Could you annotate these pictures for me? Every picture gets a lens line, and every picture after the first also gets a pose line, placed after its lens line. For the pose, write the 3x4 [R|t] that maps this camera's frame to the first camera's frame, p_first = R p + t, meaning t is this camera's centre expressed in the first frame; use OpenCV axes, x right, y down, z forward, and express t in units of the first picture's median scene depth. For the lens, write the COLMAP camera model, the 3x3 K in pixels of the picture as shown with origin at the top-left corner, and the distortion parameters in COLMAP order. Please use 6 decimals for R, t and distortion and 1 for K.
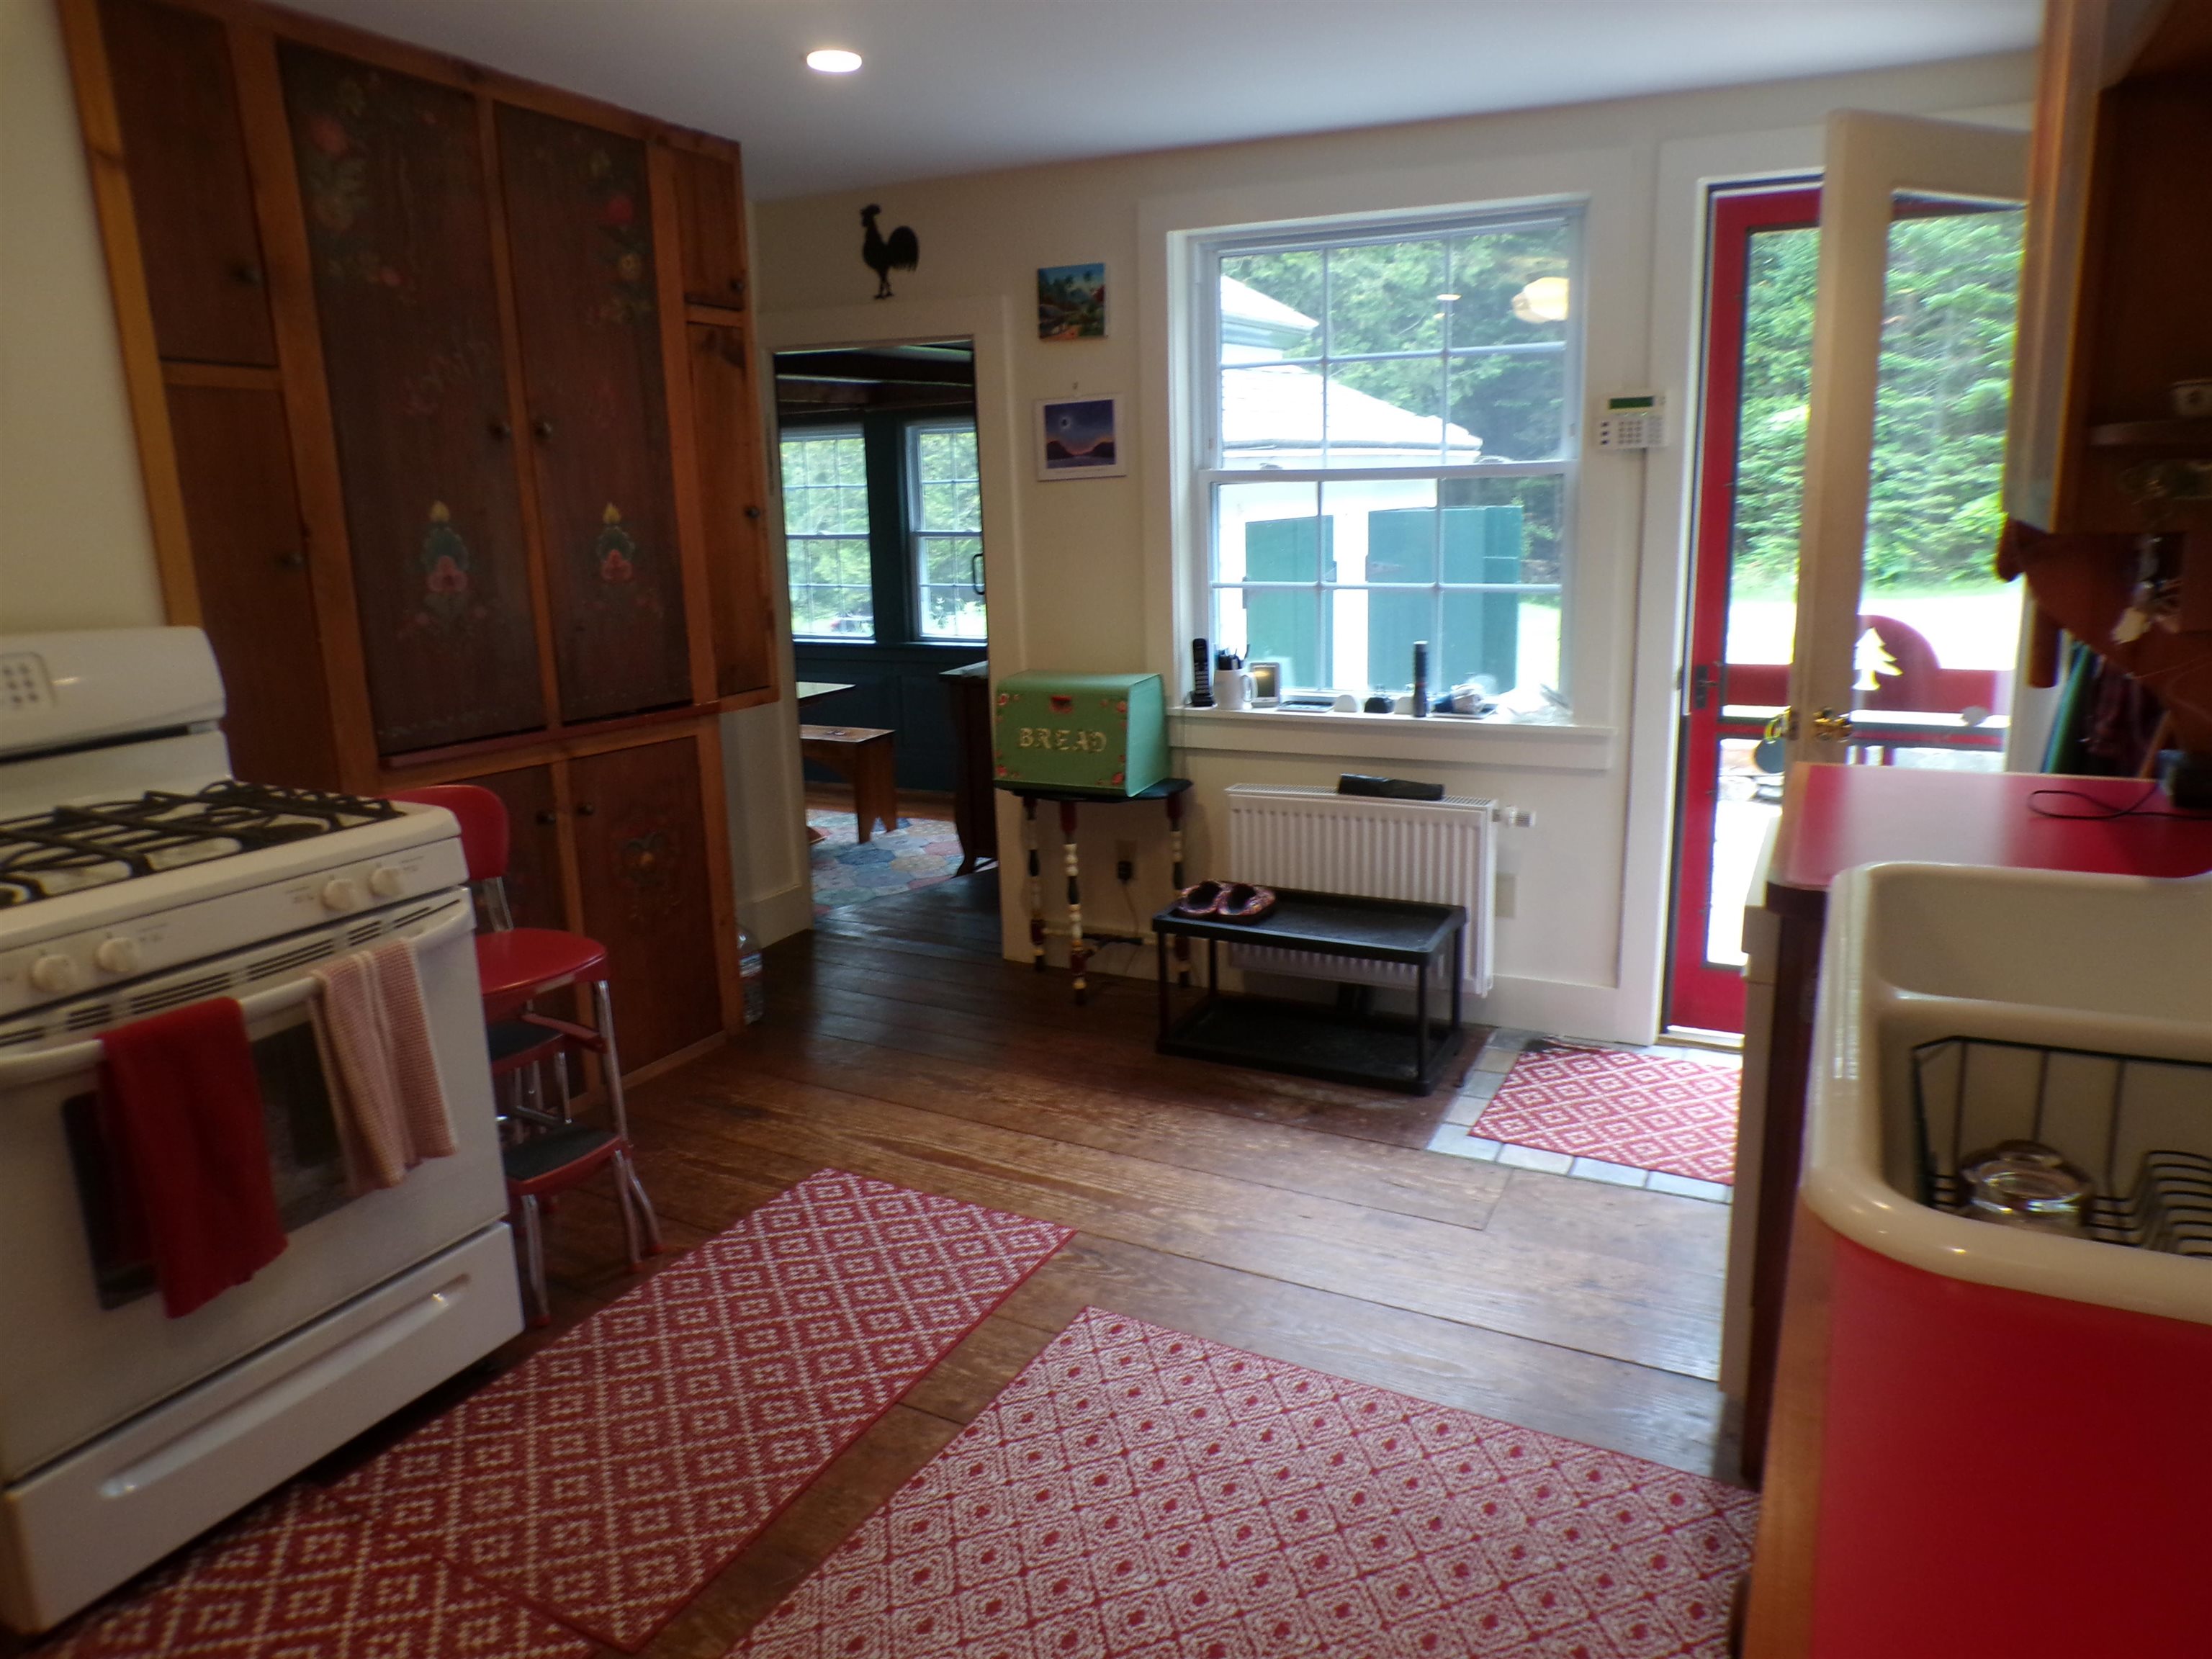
lens RADIAL K [[1491.4, 0, 1108.8], [0, 1491.4, 837.7], [0, 0, 1]] dist [-0.034120, 0.002017]
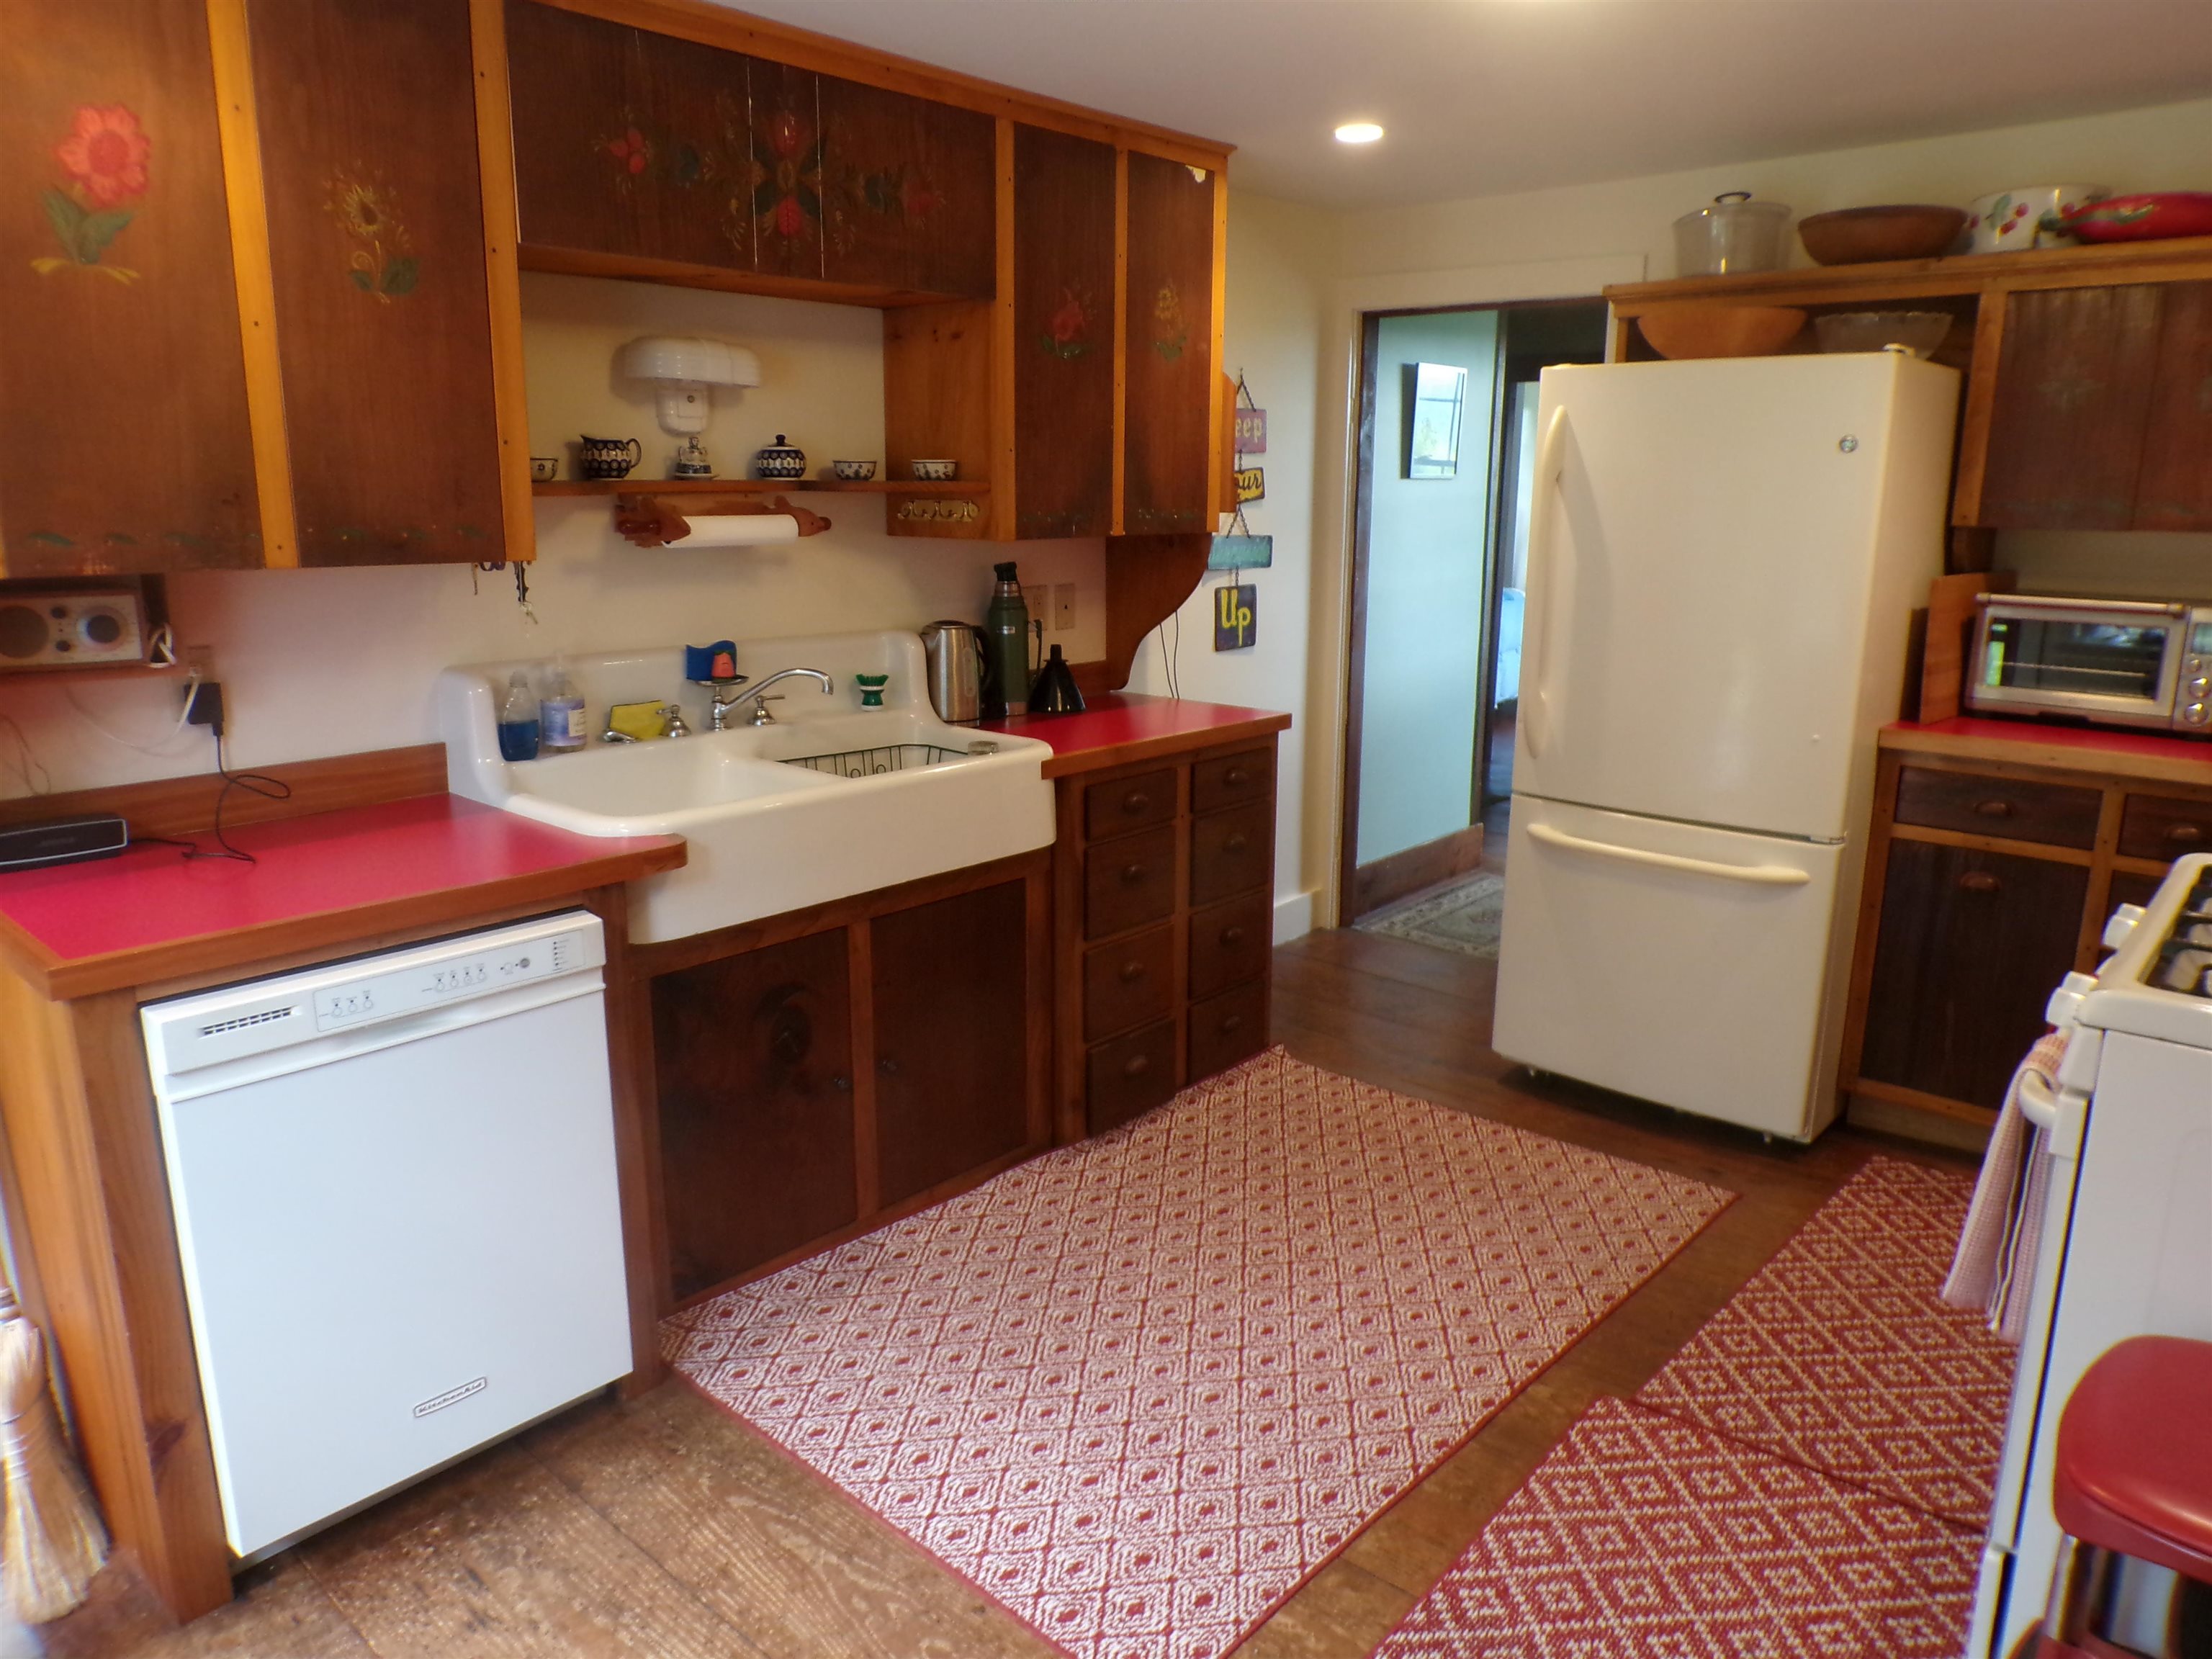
lens RADIAL K [[1491.4, 0, 1121.2], [0, 1491.4, 831.1], [0, 0, 1]] dist [-0.034120, 0.002017]
pose [[-0.968536, -0.032432, 0.246752, -0.183655], [0.078636, 0.900801, 0.427053, -0.409815], [-0.236125, 0.433019, -0.869908, 1.695519]]
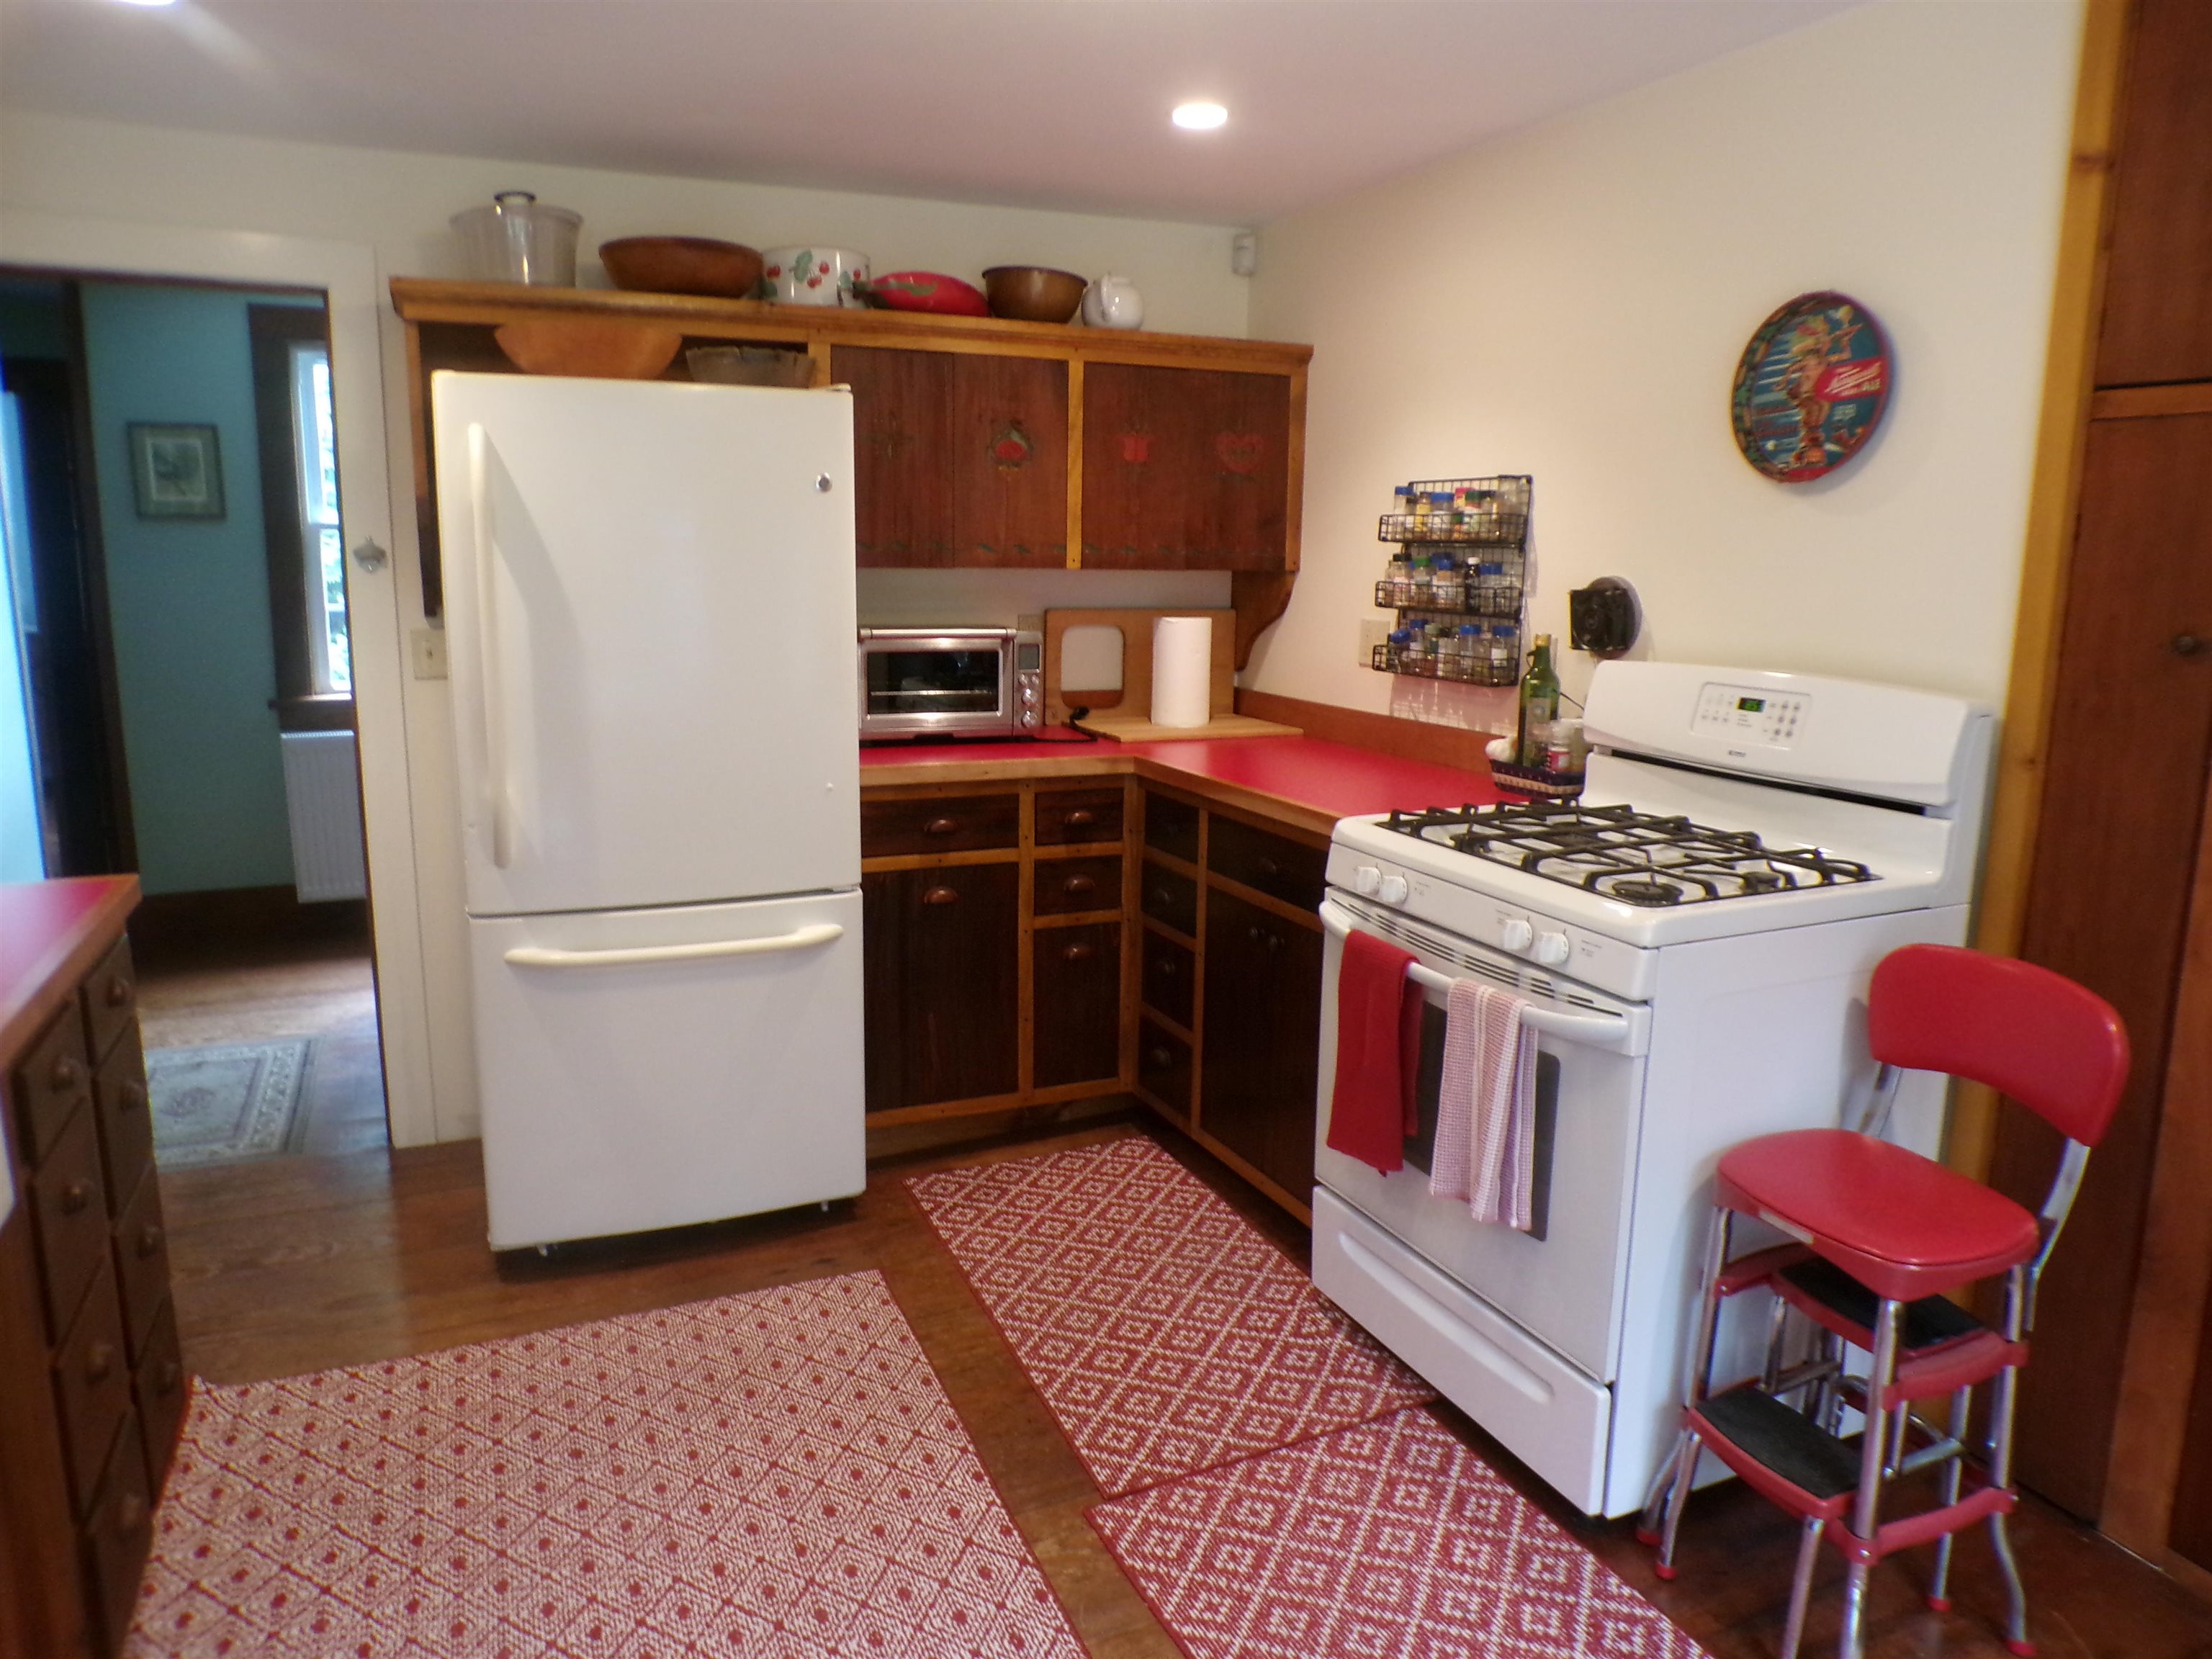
lens RADIAL K [[1491.4, 0, 1120.9], [0, 1491.4, 823.4], [0, 0, 1]] dist [-0.034120, 0.002017]
pose [[-0.617931, 0.161506, -0.769465, 0.414776], [-0.176552, 0.925177, 0.335972, -0.314468], [0.766153, 0.343459, -0.543182, 1.243555]]
